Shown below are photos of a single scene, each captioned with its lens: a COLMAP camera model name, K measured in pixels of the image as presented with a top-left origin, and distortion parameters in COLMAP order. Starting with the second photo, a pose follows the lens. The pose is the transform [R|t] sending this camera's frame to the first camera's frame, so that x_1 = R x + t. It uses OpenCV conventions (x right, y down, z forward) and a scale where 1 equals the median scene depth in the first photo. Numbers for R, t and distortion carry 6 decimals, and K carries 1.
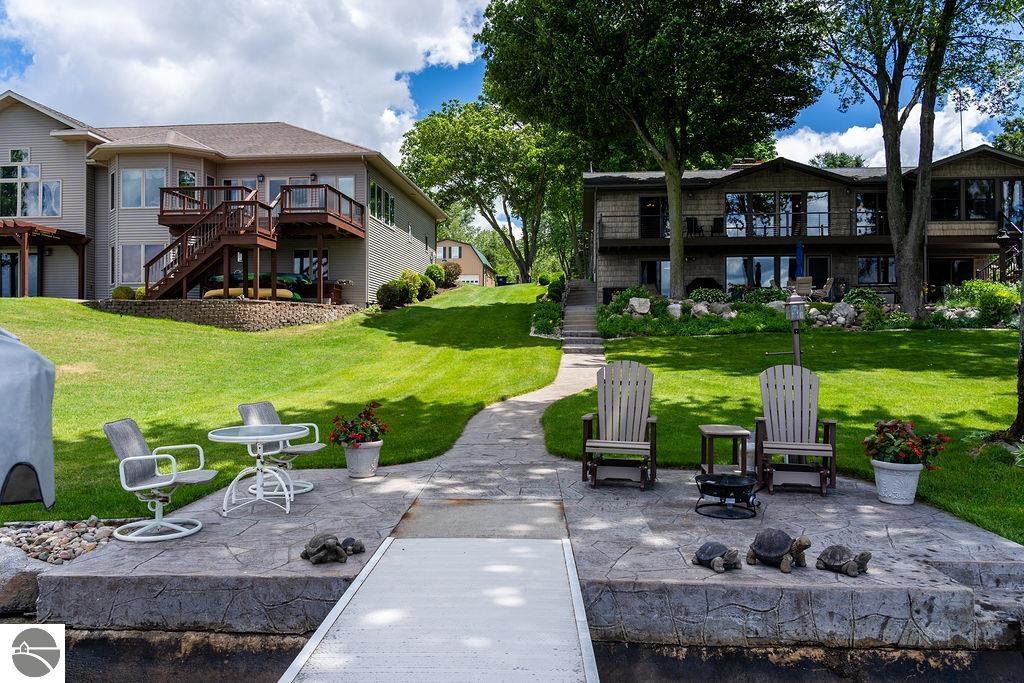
lens RADIAL K [[757.6, 0, 513.0], [0, 757.6, 338.7], [0, 0, 1]] dist [-0.001232, -0.002302]
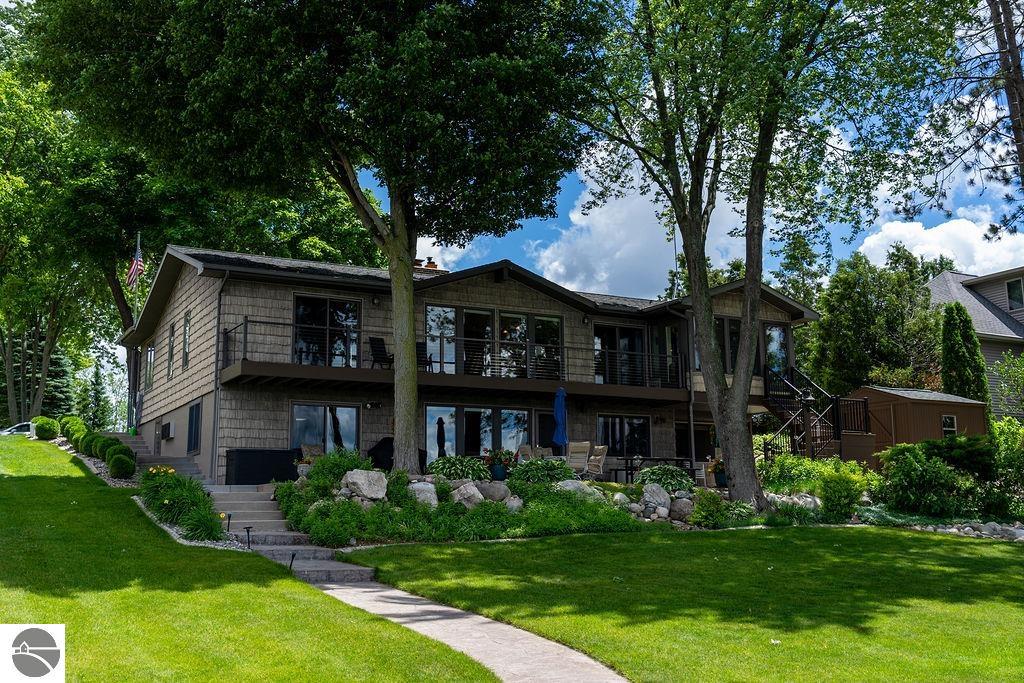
lens RADIAL K [[1071.7, 0, 509.8], [0, 1071.7, 340.1], [0, 0, 1]] dist [0.004385, 0.000000]
pose [[0.829954, 0.087694, 0.550896, -0.173191], [0.008421, 0.985484, -0.169562, -0.013492], [-0.557769, 0.145368, 0.817167, 0.279065]]
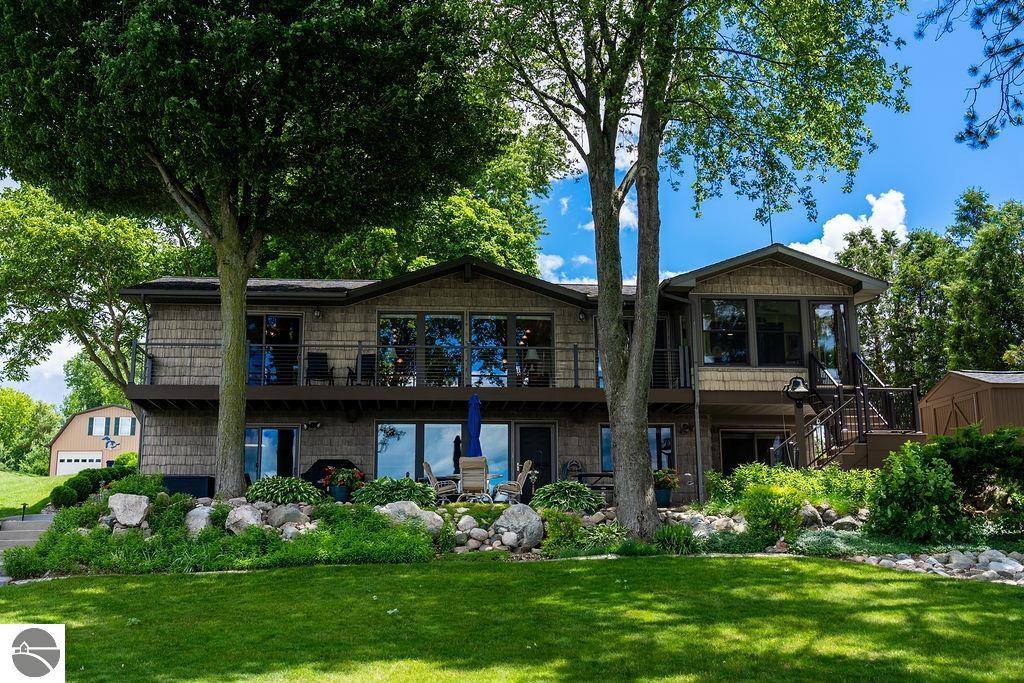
lens RADIAL K [[1071.7, 0, 508.2], [0, 1071.7, 340.5], [0, 0, 1]] dist [0.004385, 0.000000]
pose [[0.982466, 0.030736, 0.183891, 0.266463], [0.006760, 0.979797, -0.199879, -0.009292], [-0.186319, 0.197617, 0.962410, 0.236402]]
